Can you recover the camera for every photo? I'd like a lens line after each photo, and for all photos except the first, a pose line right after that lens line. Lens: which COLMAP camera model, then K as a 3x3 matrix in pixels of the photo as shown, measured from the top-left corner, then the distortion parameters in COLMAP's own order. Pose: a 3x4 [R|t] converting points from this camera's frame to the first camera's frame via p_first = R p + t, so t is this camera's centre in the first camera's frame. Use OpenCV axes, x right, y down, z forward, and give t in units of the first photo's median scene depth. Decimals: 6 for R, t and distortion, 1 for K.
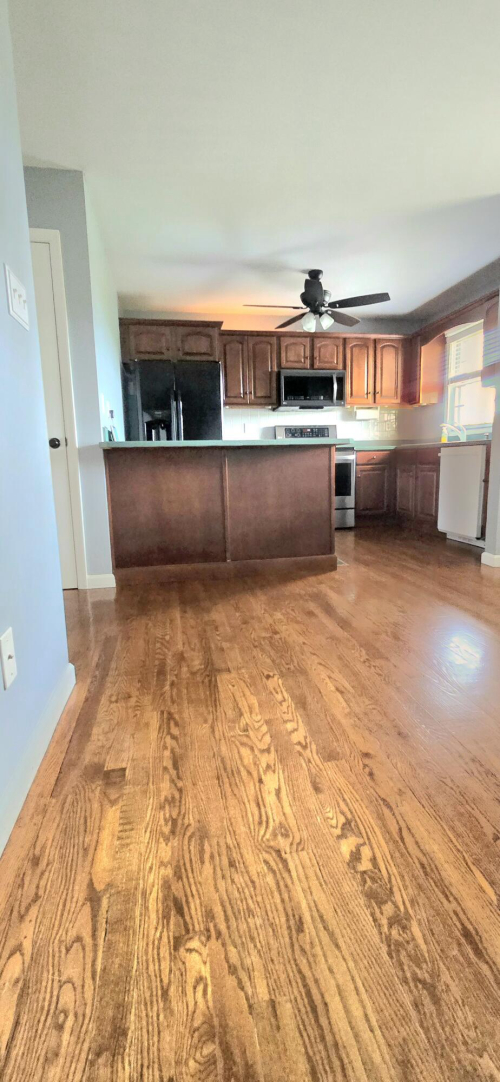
lens RADIAL K [[484.0, 0, 257.1], [0, 484.0, 535.9], [0, 0, 1]] dist [-0.001104, -0.000476]
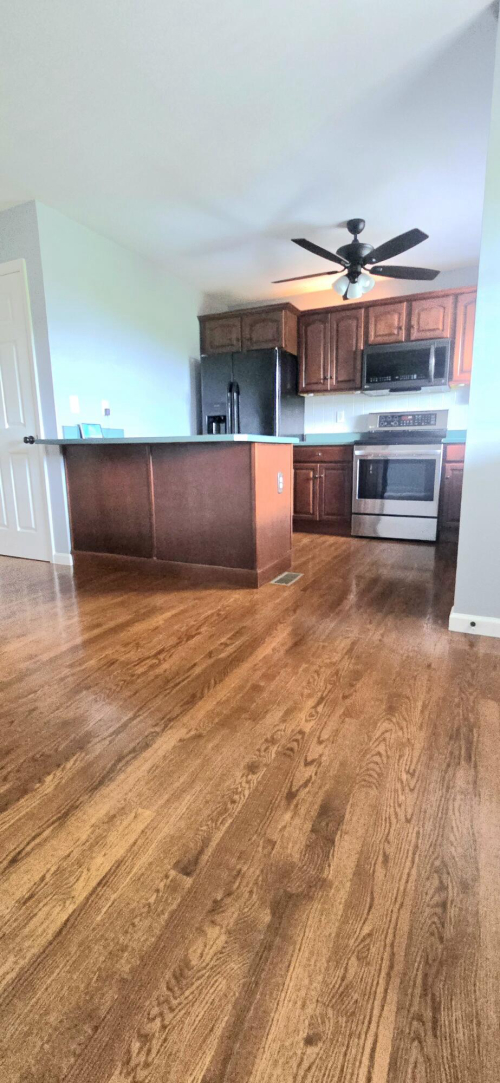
lens RADIAL K [[469.0, 0, 250.0], [0, 469.0, 541.5], [0, 0, 1]] dist [-0.000946, -0.000231]
pose [[0.796505, 0.128650, -0.590786, 0.416044], [-0.100422, 0.991678, 0.080558, -0.049976], [0.596234, -0.004837, 0.802796, 0.214057]]
